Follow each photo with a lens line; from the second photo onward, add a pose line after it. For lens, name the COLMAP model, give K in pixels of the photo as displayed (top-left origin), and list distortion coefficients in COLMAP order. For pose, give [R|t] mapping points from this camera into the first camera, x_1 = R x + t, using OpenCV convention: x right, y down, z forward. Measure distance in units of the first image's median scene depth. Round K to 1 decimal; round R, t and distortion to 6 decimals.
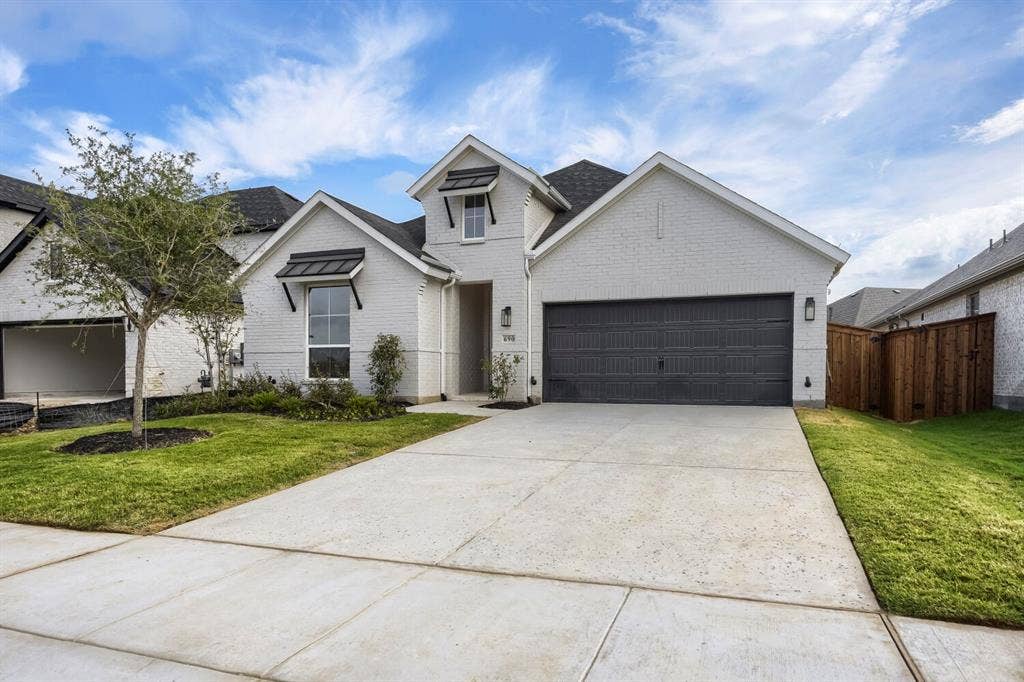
lens RADIAL K [[651.5, 0, 512.6], [0, 651.5, 342.7], [0, 0, 1]] dist [0.001195, -0.000881]
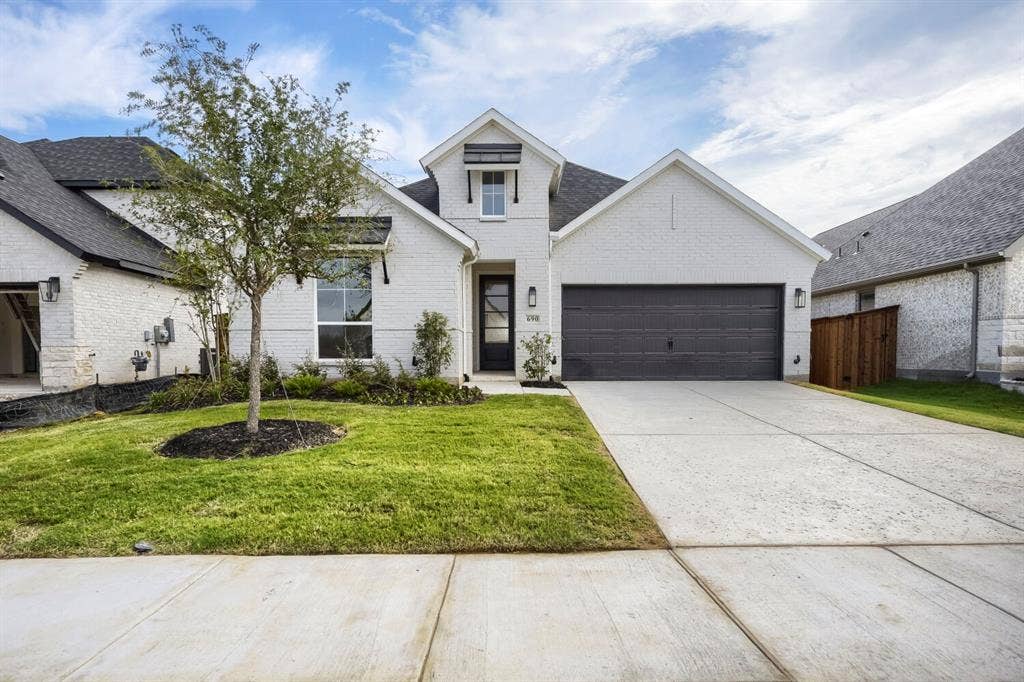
lens RADIAL K [[606.9, 0, 514.3], [0, 606.9, 344.9], [0, 0, 1]] dist [-0.001463, -0.003494]
pose [[0.935726, 0.002673, 0.352719, -0.365792], [-0.013435, 0.999516, 0.028068, 0.008525], [-0.352473, -0.031003, 0.935308, 0.134334]]
